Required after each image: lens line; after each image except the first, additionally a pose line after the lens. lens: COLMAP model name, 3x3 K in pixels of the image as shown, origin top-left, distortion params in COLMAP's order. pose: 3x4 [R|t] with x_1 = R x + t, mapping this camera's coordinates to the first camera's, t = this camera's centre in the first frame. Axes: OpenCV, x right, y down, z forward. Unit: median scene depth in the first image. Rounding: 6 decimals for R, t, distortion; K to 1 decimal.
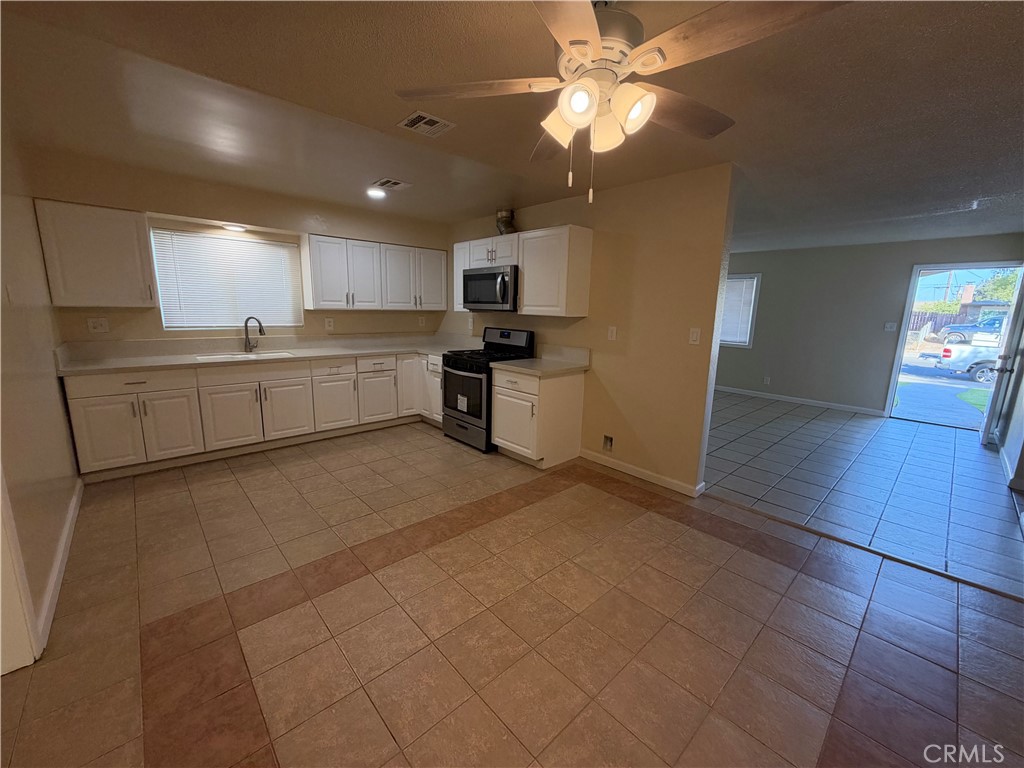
lens RADIAL K [[409.1, 0, 509.5], [0, 409.1, 384.1], [0, 0, 1]] dist [0.002326, 0.000404]
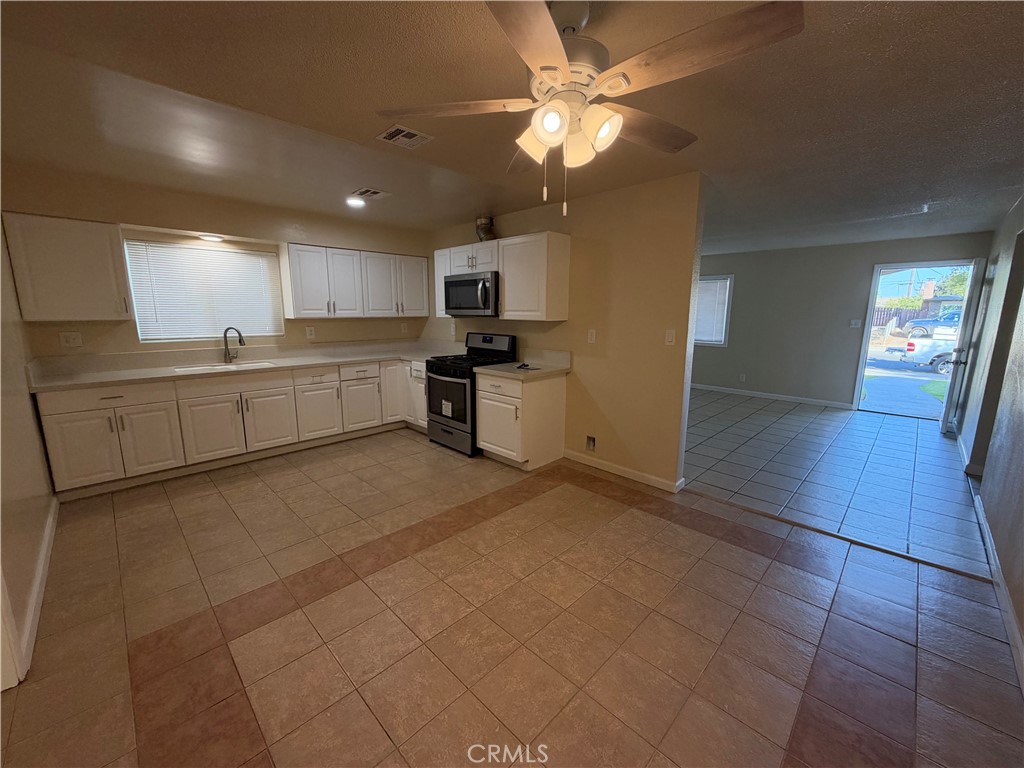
lens RADIAL K [[409.1, 0, 509.4], [0, 409.1, 384.2], [0, 0, 1]] dist [0.002326, 0.000404]
pose [[0.998873, -0.026626, 0.039302, 0.000795], [0.026932, 0.999611, -0.007275, -0.001717], [-0.039093, 0.008325, 0.999201, -0.017687]]
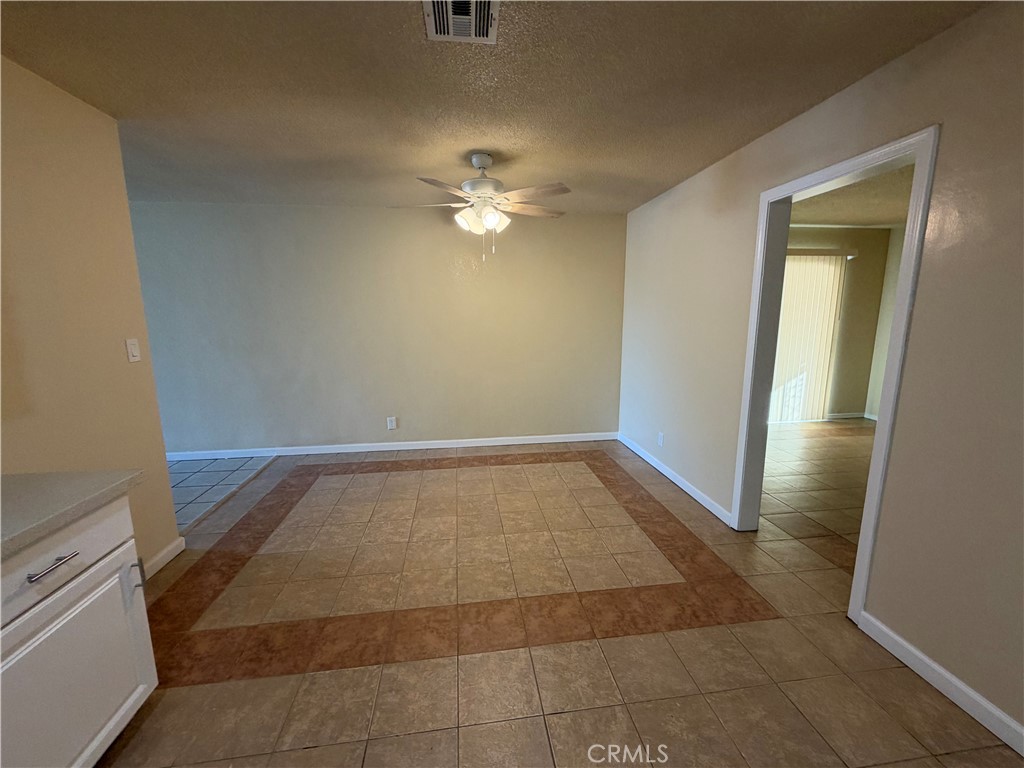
lens RADIAL K [[409.1, 0, 510.5], [0, 409.1, 383.7], [0, 0, 1]] dist [0.002326, 0.000404]
pose [[-0.821139, -0.114205, 0.559184, -0.426278], [0.092940, 0.939938, 0.328448, -0.202805], [-0.563109, 0.321672, -0.761206, 1.024061]]
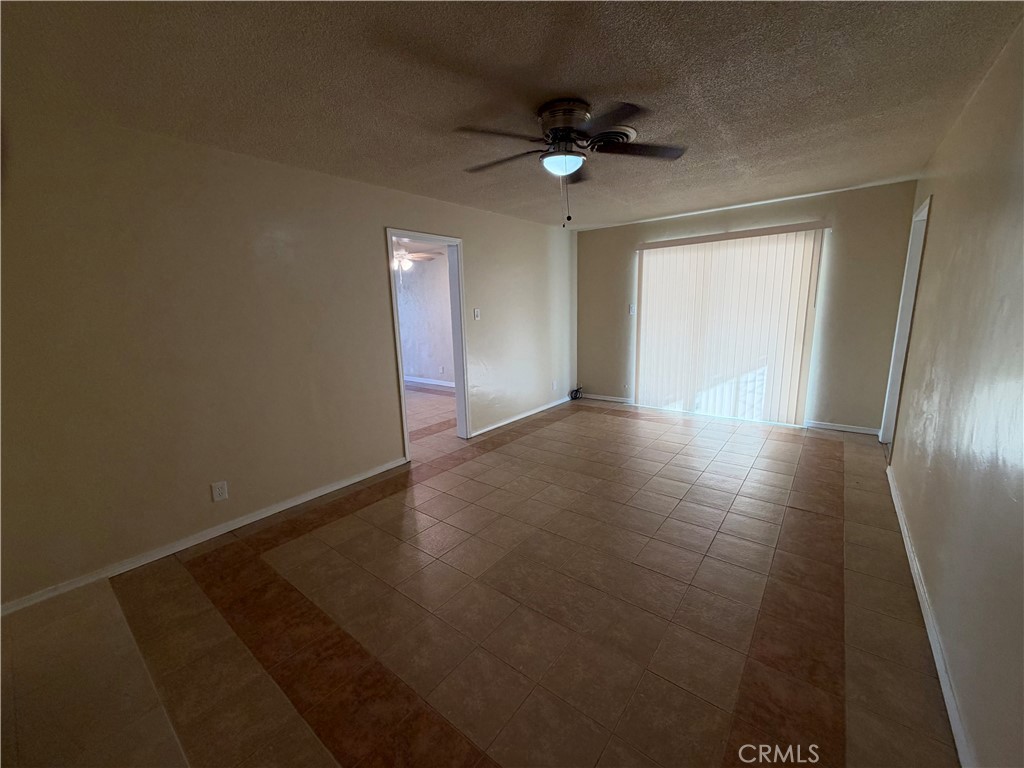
lens RADIAL K [[409.1, 0, 511.2], [0, 409.1, 384.1], [0, 0, 1]] dist [0.002326, 0.000404]
pose [[-0.155153, -0.202746, 0.966862, -1.632502], [0.211869, 0.949111, 0.233022, -0.083645], [-0.964904, 0.241002, -0.104302, 0.230585]]
